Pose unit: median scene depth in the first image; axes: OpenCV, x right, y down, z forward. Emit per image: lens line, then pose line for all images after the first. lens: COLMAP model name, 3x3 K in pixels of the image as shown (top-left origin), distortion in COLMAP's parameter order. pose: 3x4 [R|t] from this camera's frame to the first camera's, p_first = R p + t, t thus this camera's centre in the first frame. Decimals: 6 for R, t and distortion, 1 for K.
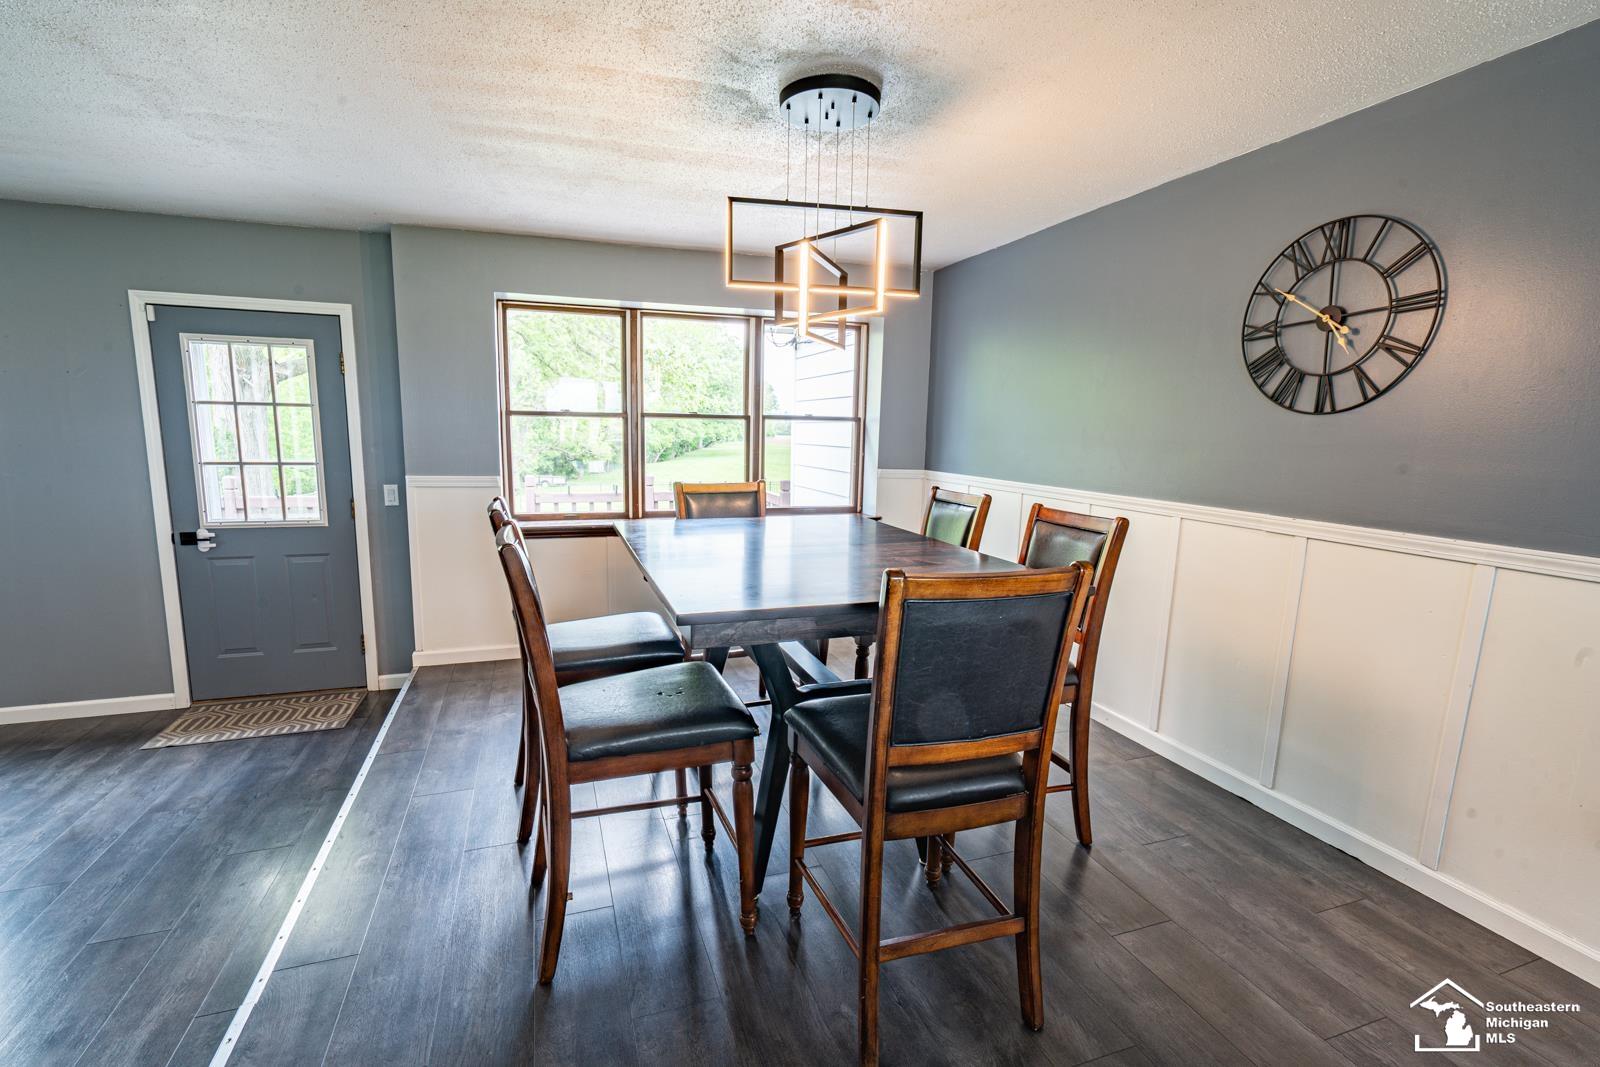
lens RADIAL K [[720.7, 0, 793.3], [0, 720.7, 538.9], [0, 0, 1]] dist [-0.004107, 0.002016]
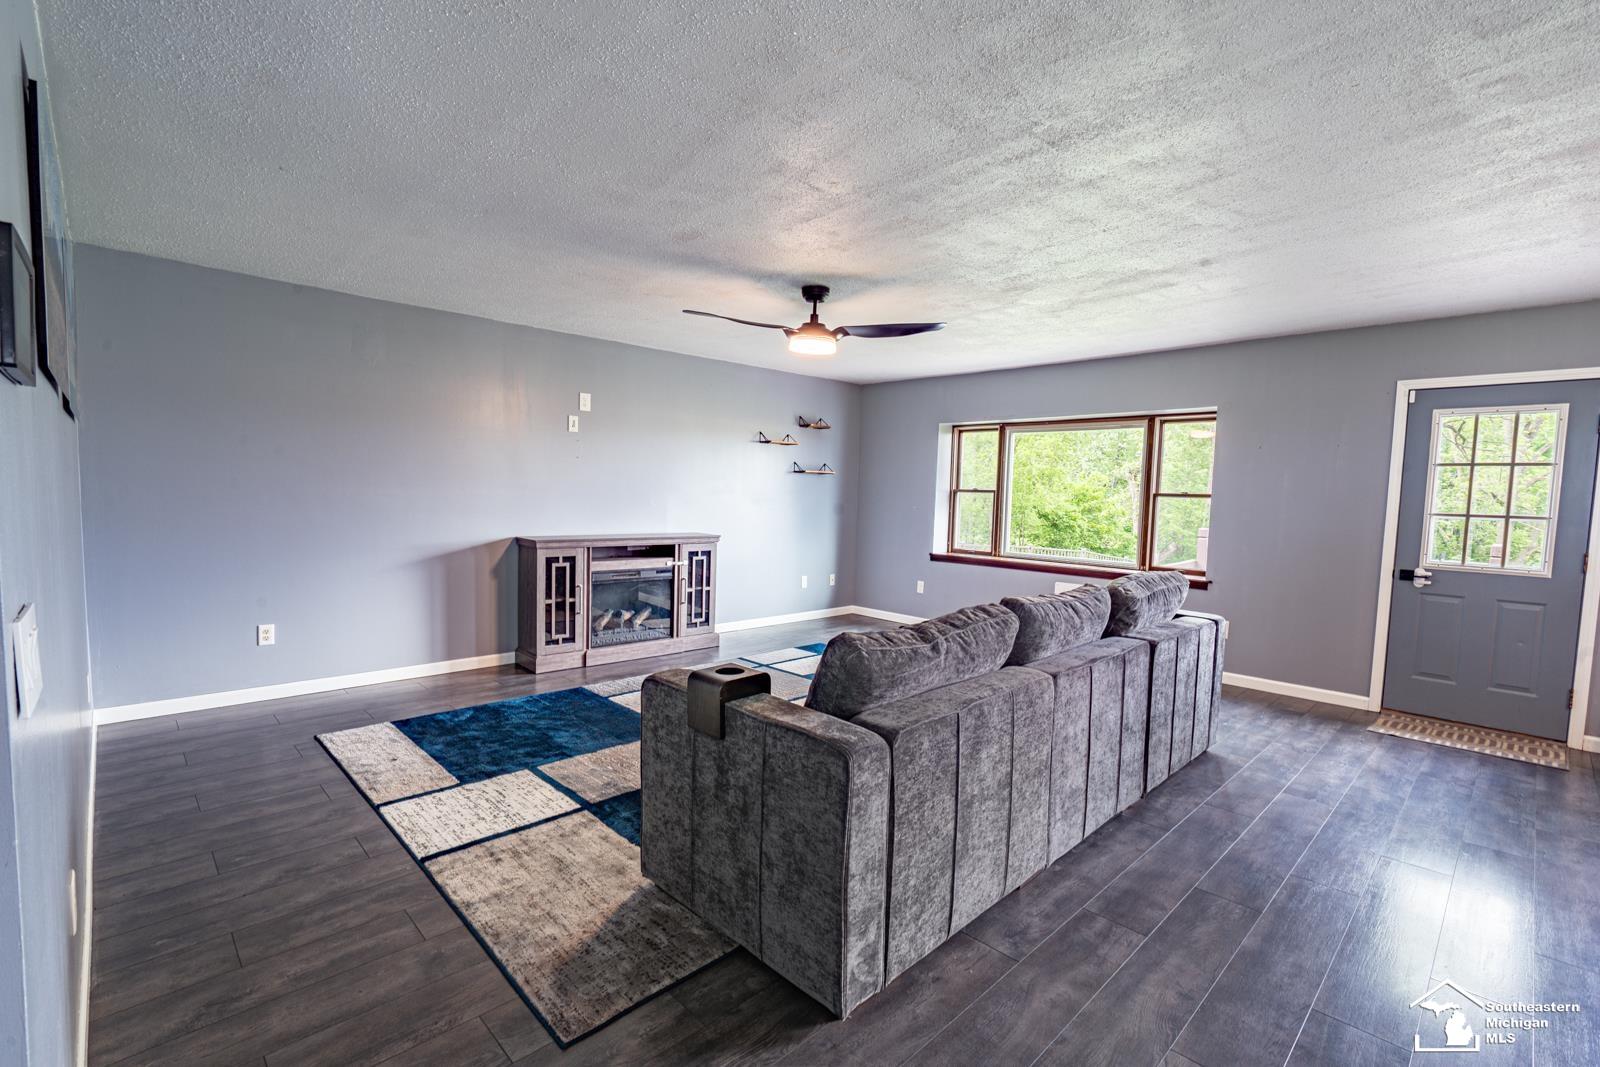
lens RADIAL K [[720.7, 0, 791.2], [0, 720.7, 545.8], [0, 0, 1]] dist [-0.004107, 0.002016]
pose [[0.408187, 0.062477, -0.910758, -0.237332], [-0.153807, 0.988100, -0.001151, 0.171827], [0.899848, 0.140550, 0.412940, -0.697028]]
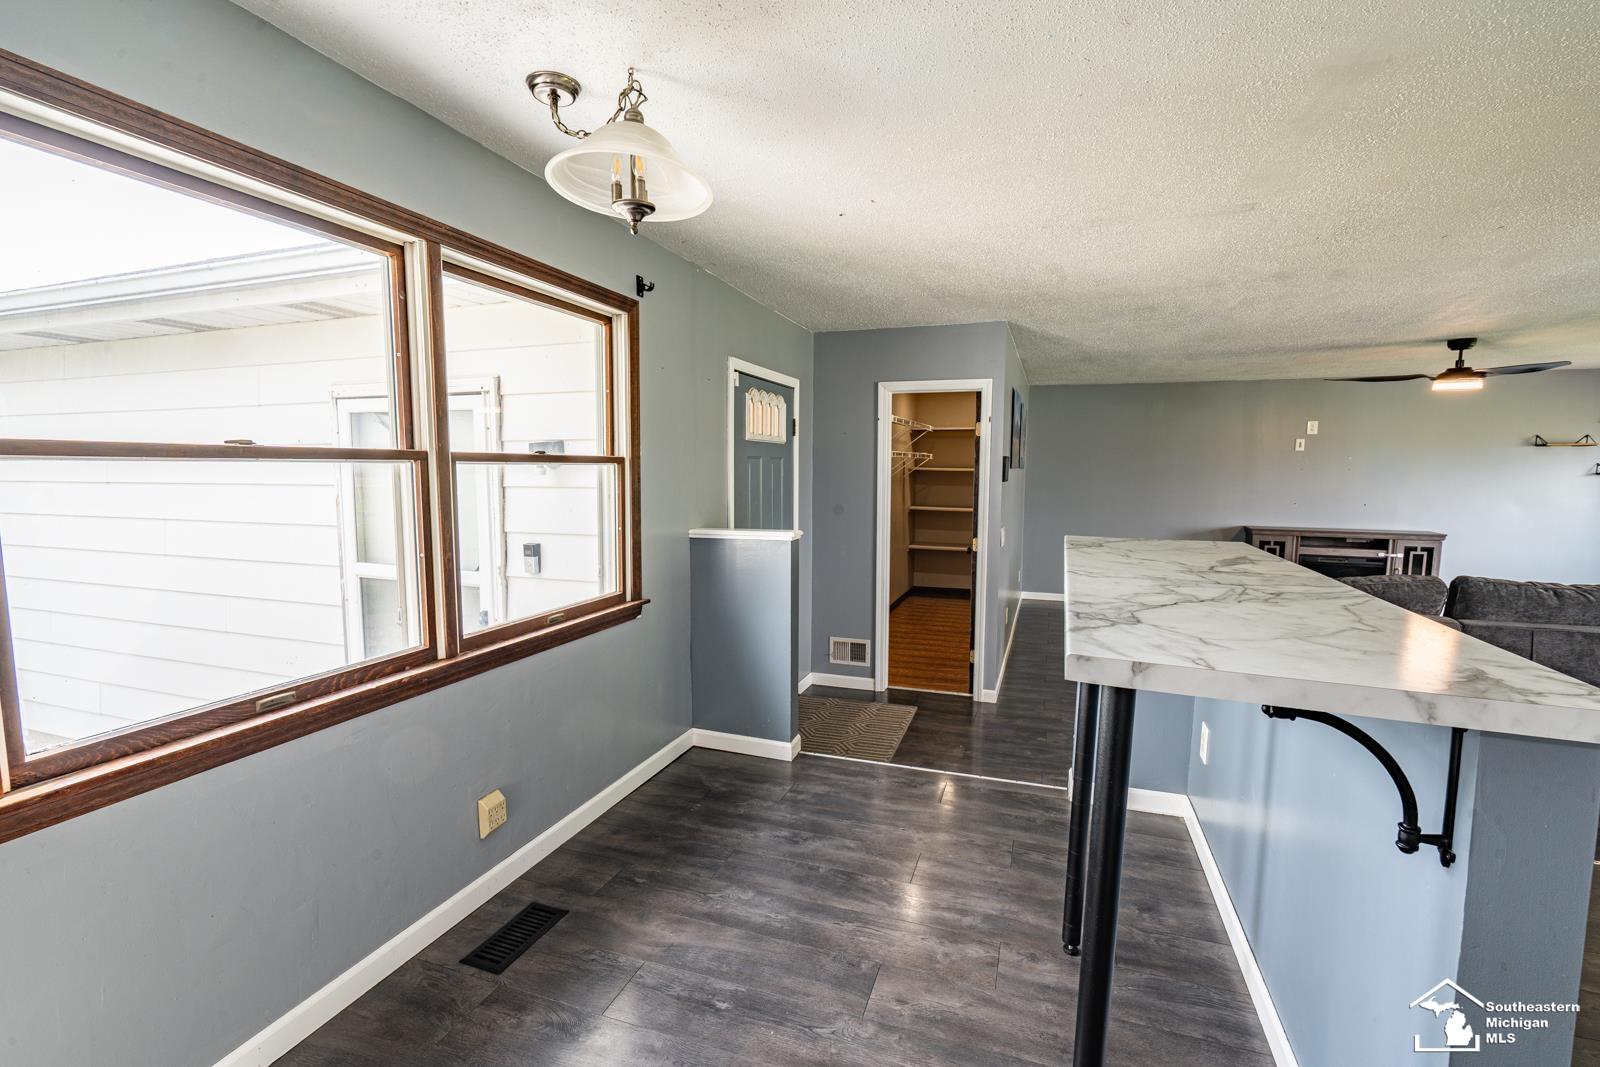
lens RADIAL K [[720.7, 0, 802.2], [0, 720.7, 538.0], [0, 0, 1]] dist [-0.004107, 0.002016]
pose [[-0.622596, 0.054309, -0.780657, 1.129679], [-0.133964, 0.975466, 0.174701, 0.029875], [0.770991, 0.213348, -0.600046, -0.138172]]
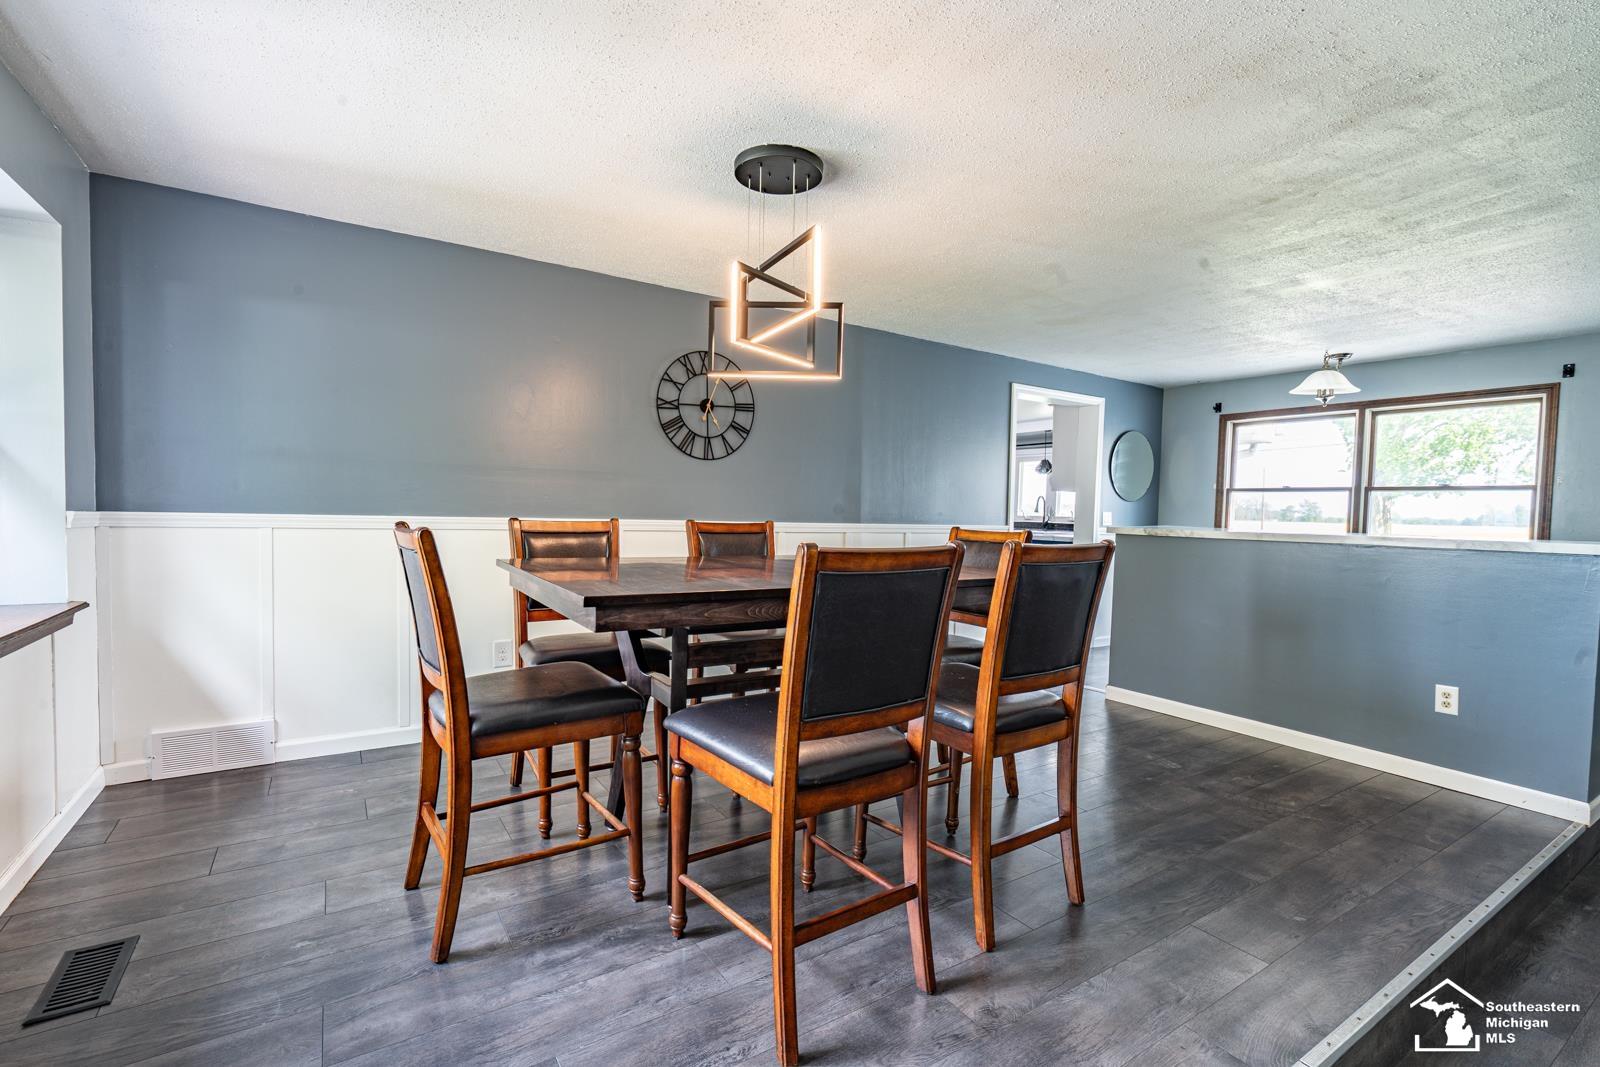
lens RADIAL K [[720.7, 0, 790.4], [0, 720.7, 543.0], [0, 0, 1]] dist [-0.004107, 0.002016]
pose [[-0.237090, -0.069463, 0.969001, -0.960121], [0.119471, 0.987785, 0.100041, -0.119668], [-0.964114, 0.139486, -0.225895, 1.168332]]
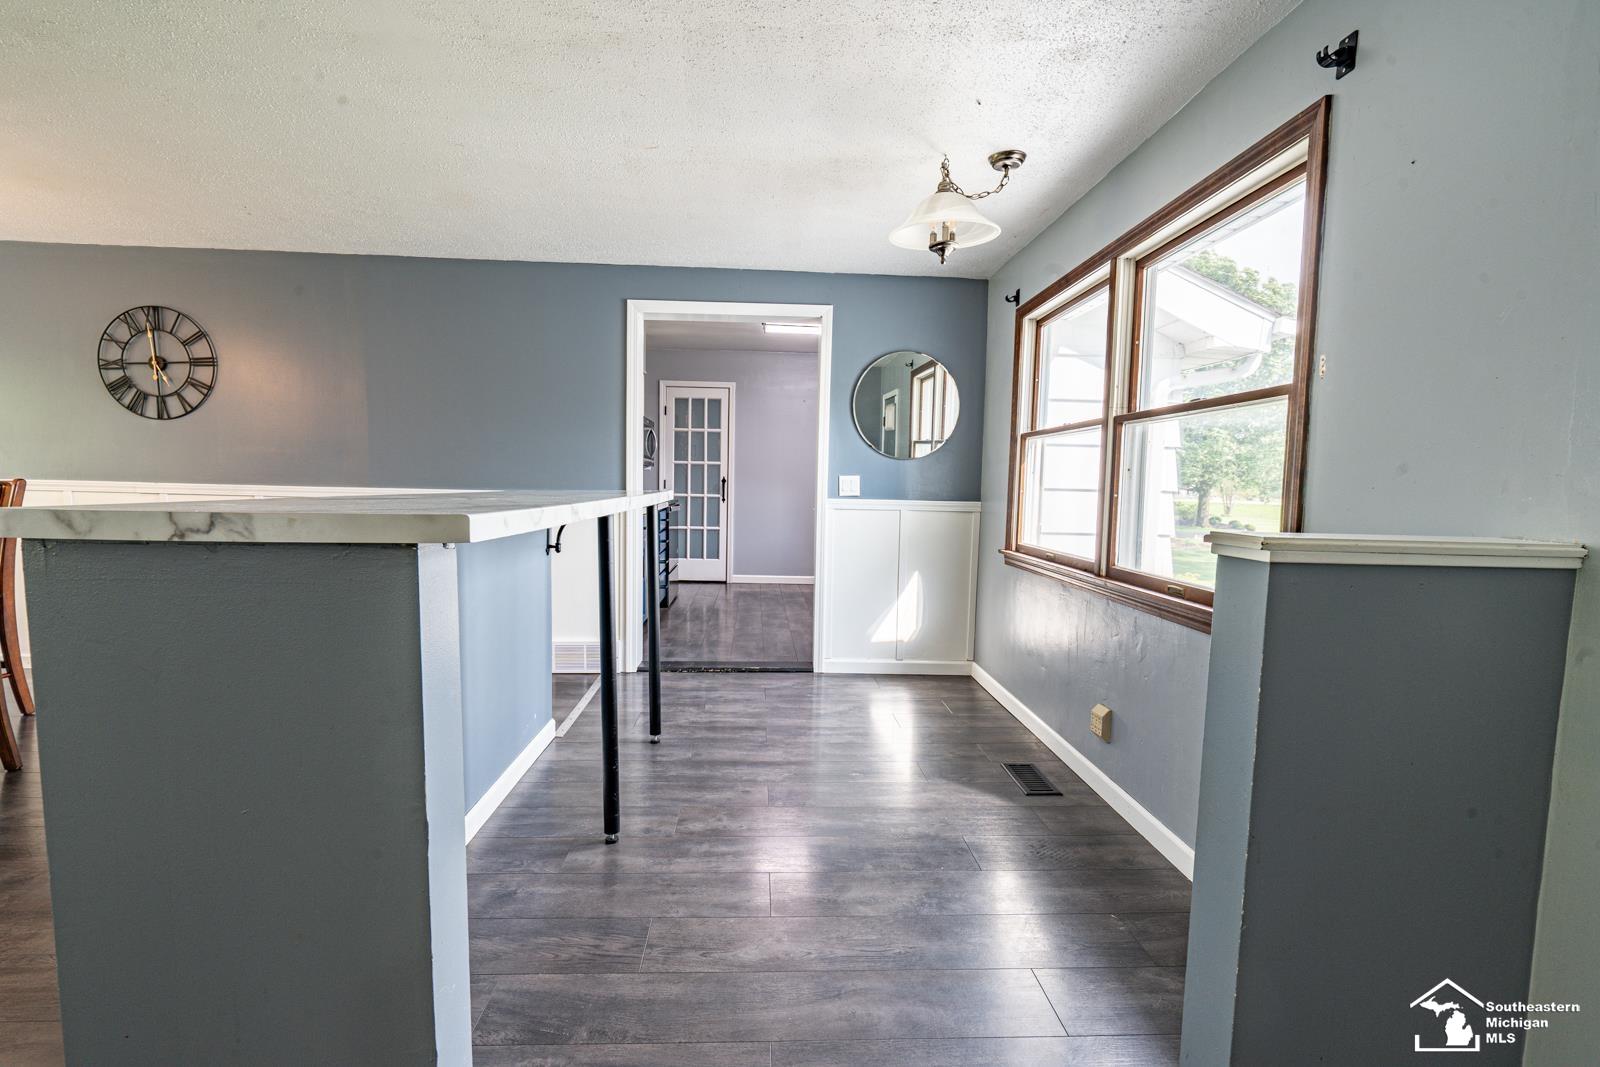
lens RADIAL K [[720.7, 0, 796.1], [0, 720.7, 543.3], [0, 0, 1]] dist [-0.004107, 0.002016]
pose [[0.284155, -0.095403, 0.954020, -0.453558], [0.130615, 0.989612, 0.060058, 0.195883], [-0.949840, 0.107544, 0.293665, -0.828110]]
